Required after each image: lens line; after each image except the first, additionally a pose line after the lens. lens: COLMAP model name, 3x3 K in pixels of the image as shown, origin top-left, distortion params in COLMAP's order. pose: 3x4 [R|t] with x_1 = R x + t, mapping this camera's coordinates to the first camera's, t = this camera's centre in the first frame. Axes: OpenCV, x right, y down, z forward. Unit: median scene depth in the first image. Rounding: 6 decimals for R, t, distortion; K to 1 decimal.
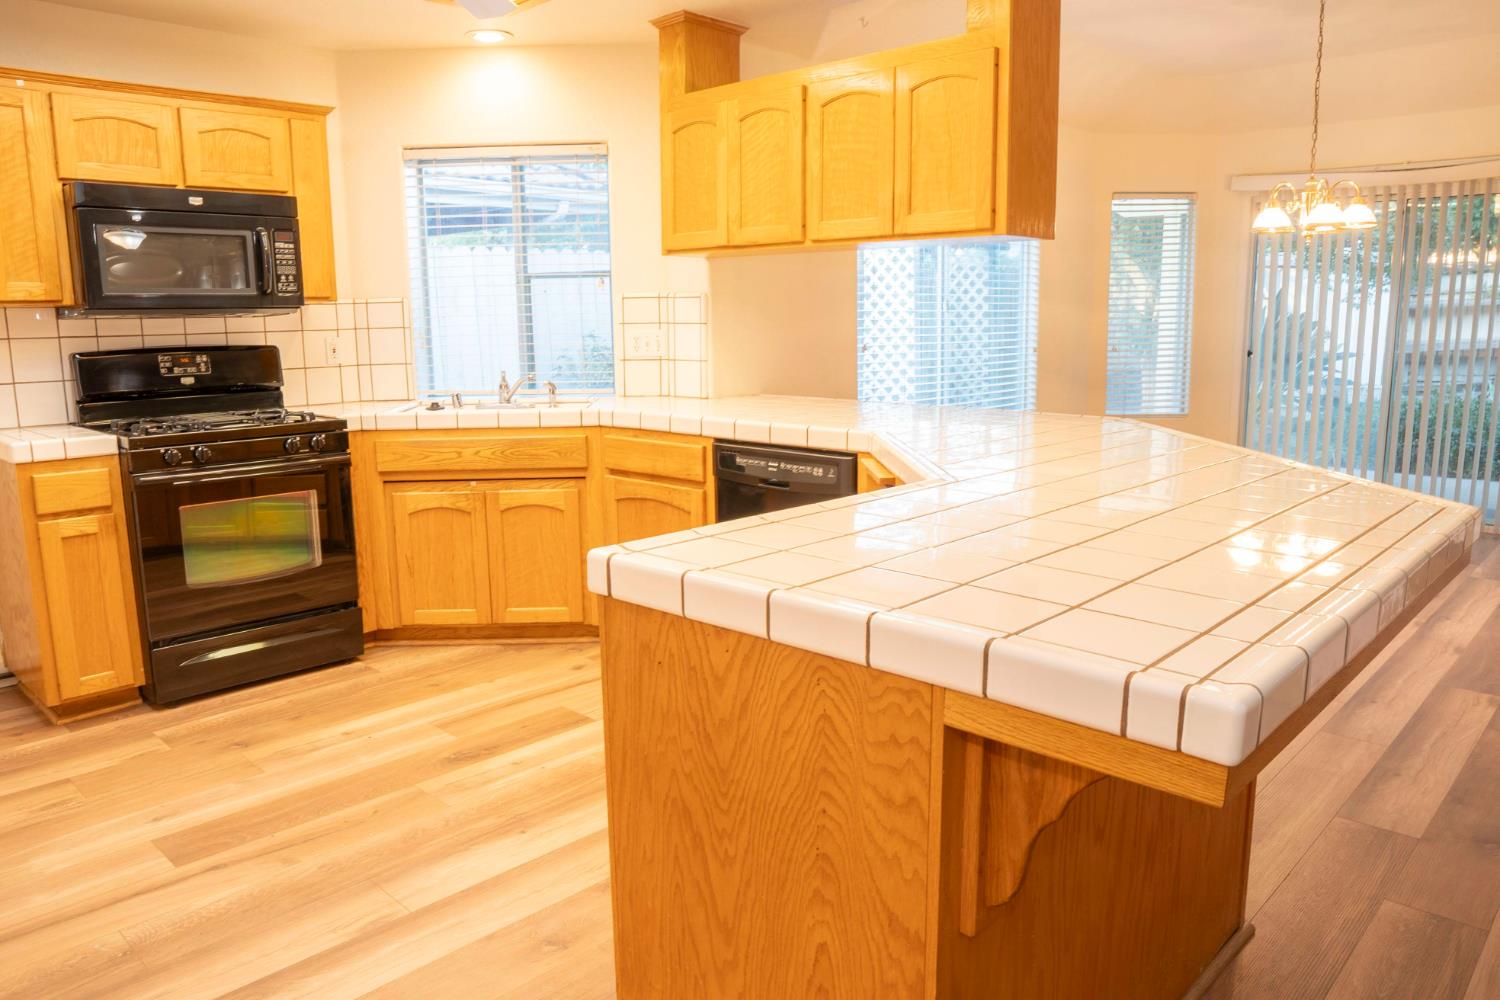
lens RADIAL K [[1056.0, 0, 746.0], [0, 1056.0, 497.8], [0, 0, 1]] dist [-0.110766, 0.073580]
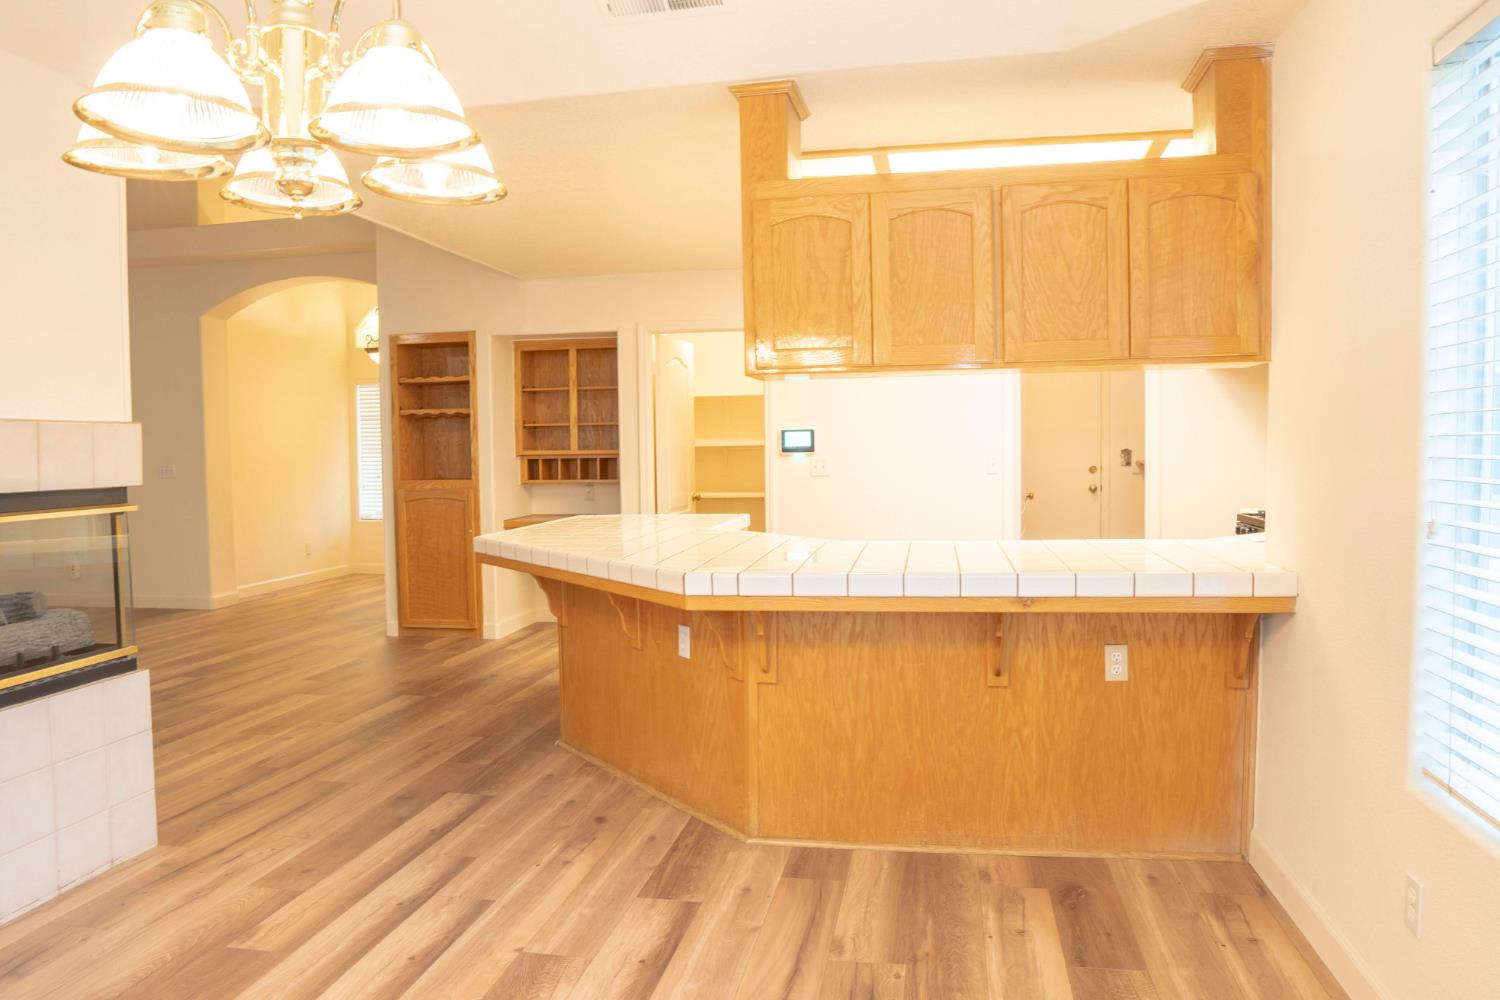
lens RADIAL K [[1056.0, 0, 746.0], [0, 1056.0, 497.8], [0, 0, 1]] dist [-0.110766, 0.073580]
pose [[-0.837406, 0.051820, -0.544119, 0.722614], [-0.067091, 0.978223, 0.196415, -0.282638], [0.542448, 0.200985, -0.815693, 1.571553]]
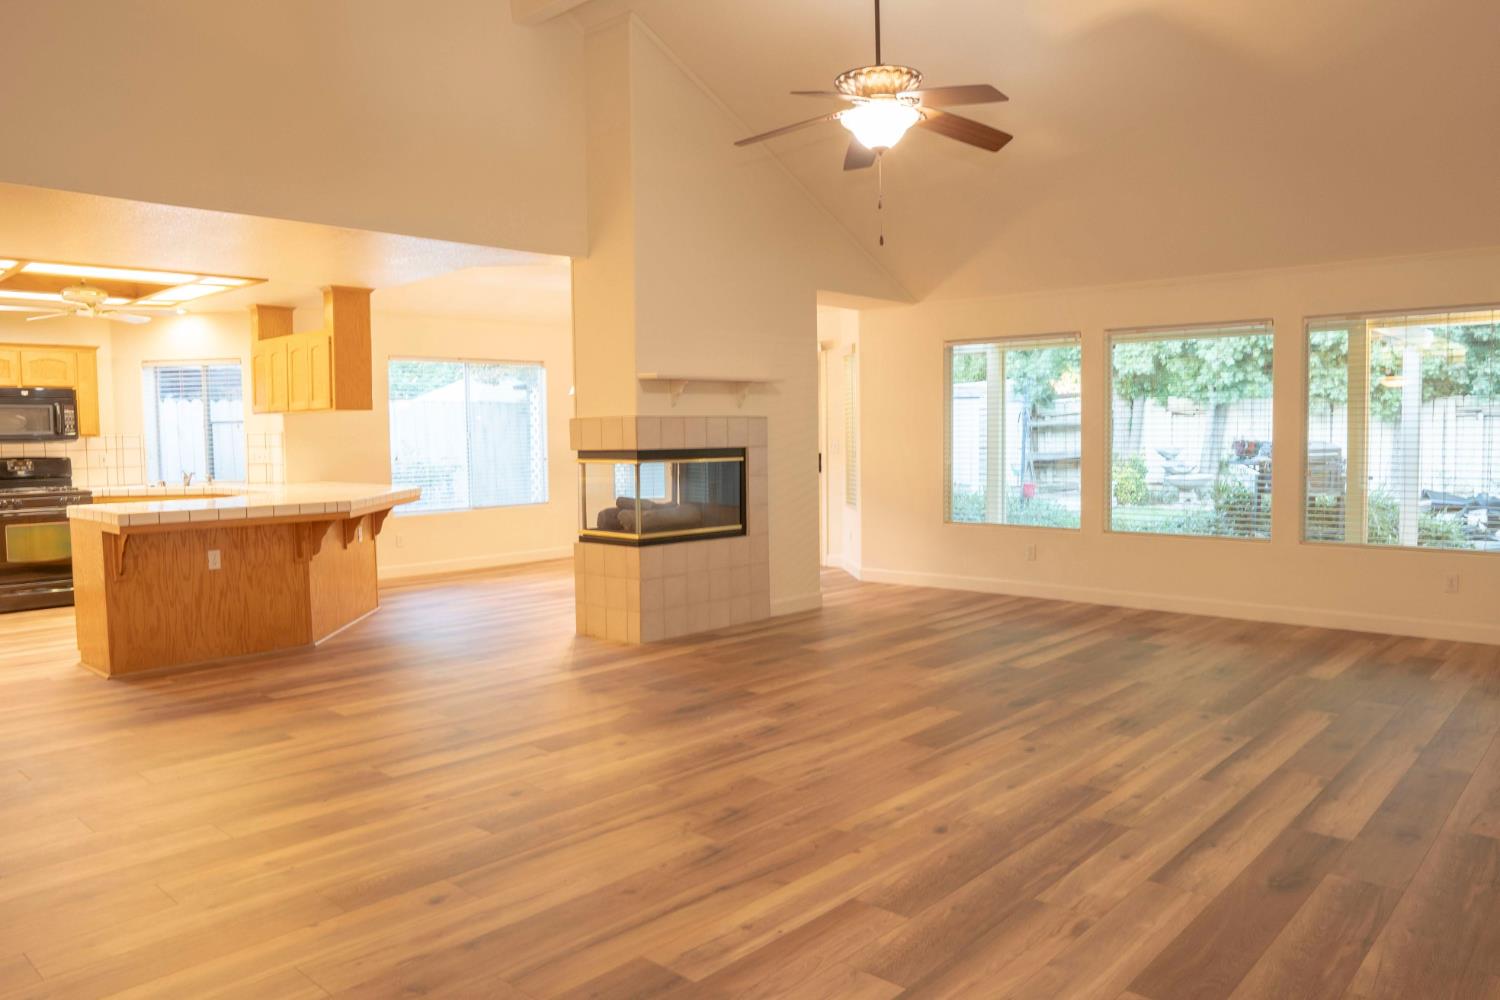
lens RADIAL K [[1056.0, 0, 746.0], [0, 1056.0, 497.8], [0, 0, 1]] dist [-0.110766, 0.073580]
pose [[0.999783, -0.004723, 0.020287, 0.937588], [0.006944, 0.993814, -0.110839, 0.185908], [-0.019638, 0.110956, 0.993631, -1.149766]]
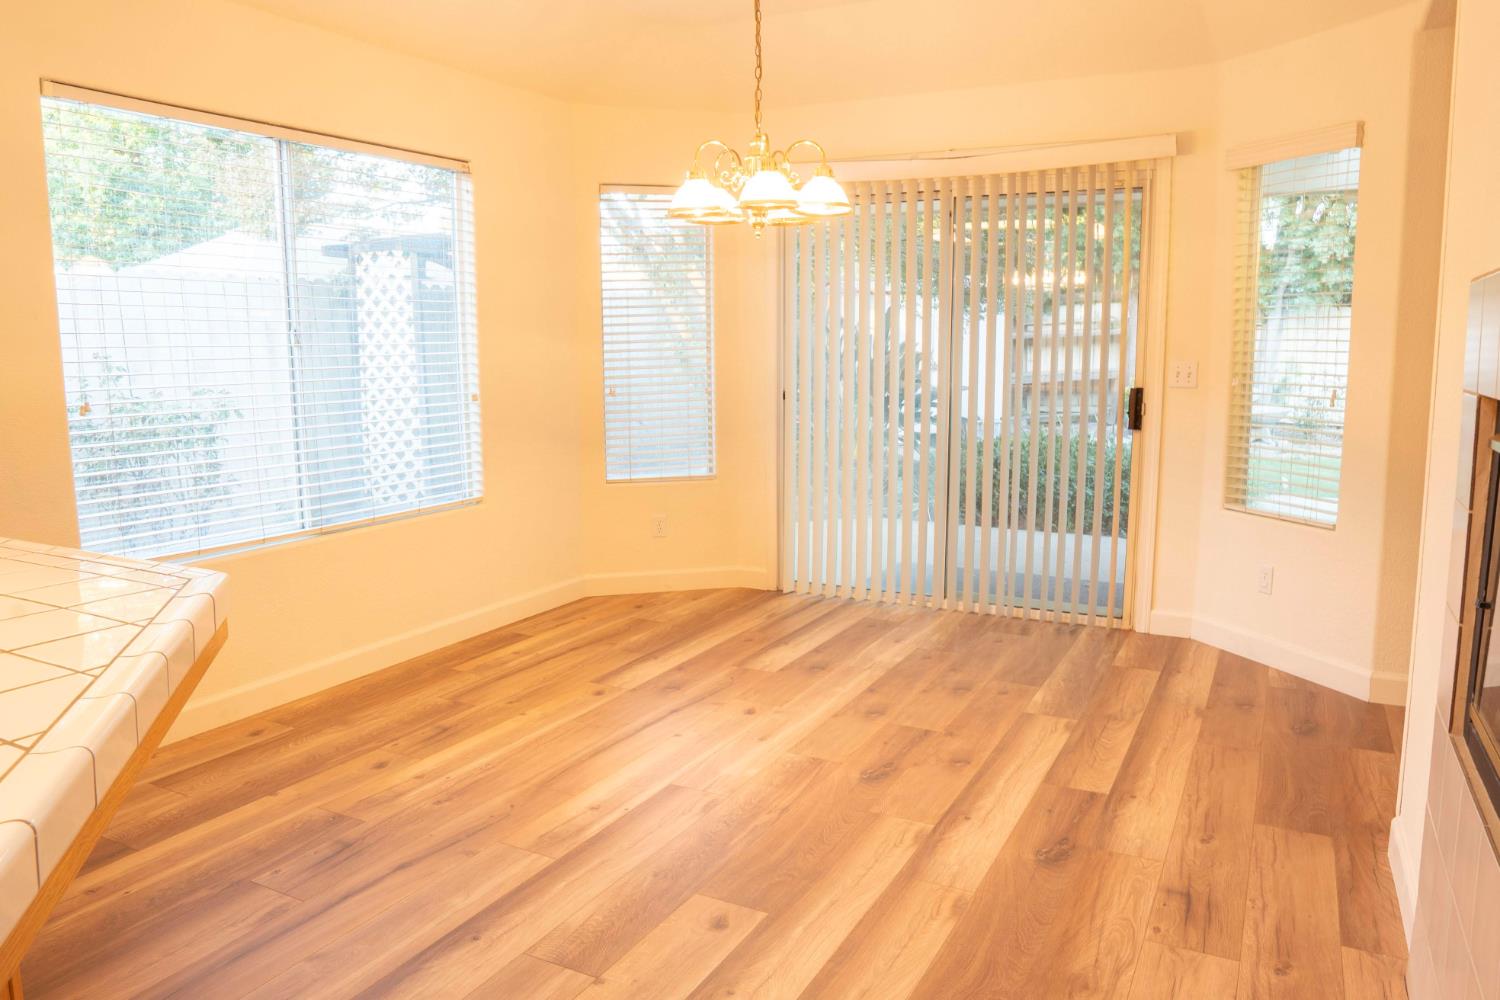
lens RADIAL K [[1056.0, 0, 746.0], [0, 1056.0, 497.8], [0, 0, 1]] dist [-0.110766, 0.073580]
pose [[0.962316, -0.032623, 0.269969, 0.428641], [0.040392, 0.998913, -0.023268, -0.082070], [-0.268916, 0.033295, 0.962588, 0.443799]]
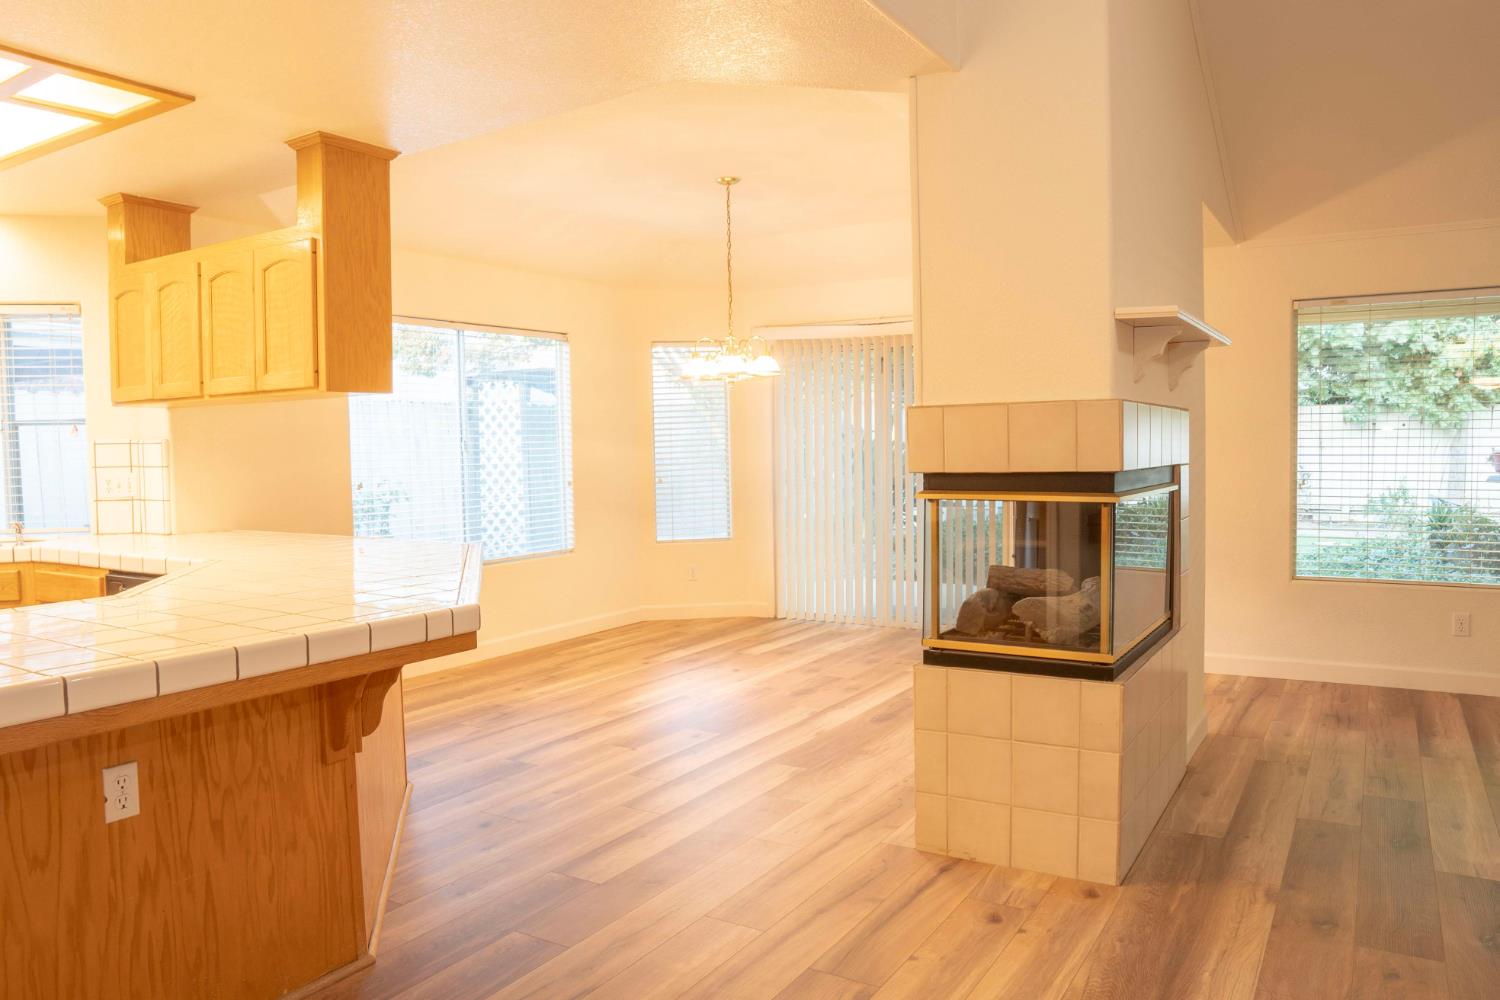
lens RADIAL K [[1056.0, 0, 746.0], [0, 1056.0, 497.8], [0, 0, 1]] dist [-0.110766, 0.073580]
pose [[0.978473, -0.015765, 0.205773, 0.379532], [0.041311, 0.991860, -0.120447, 0.024308], [-0.202199, 0.126355, 0.971159, -0.185868]]
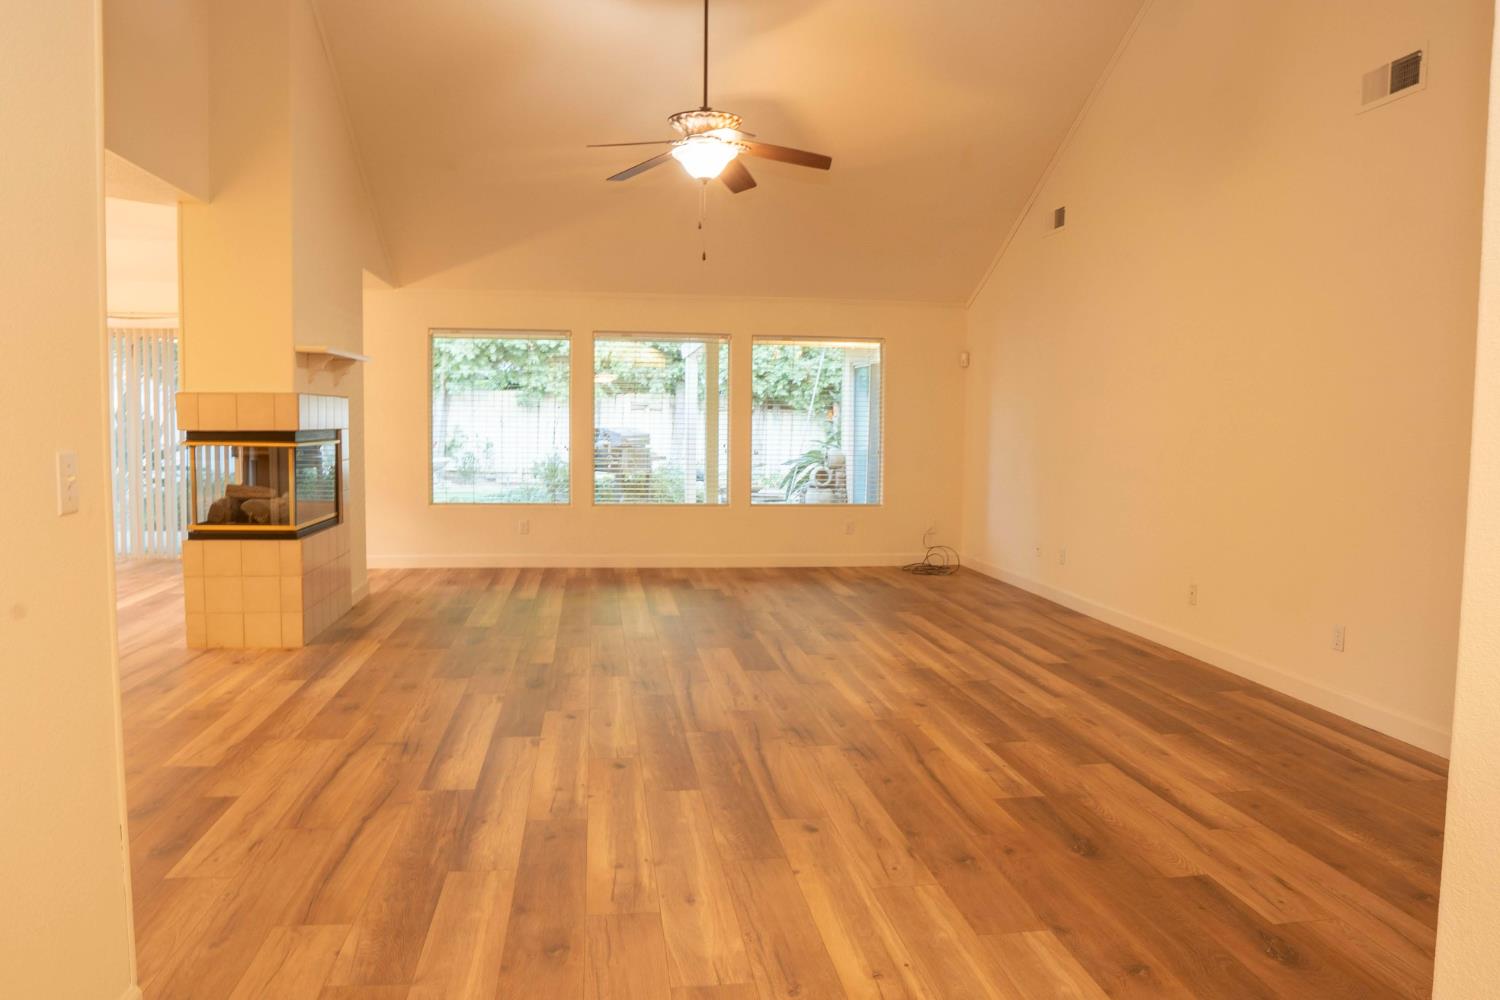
lens RADIAL K [[1056.0, 0, 746.0], [0, 1056.0, 497.8], [0, 0, 1]] dist [-0.110766, 0.073580]
pose [[0.617773, -0.040951, 0.785290, 0.041590], [0.115658, 0.992514, -0.039229, 0.150231], [-0.777805, 0.115060, 0.617885, -0.889793]]
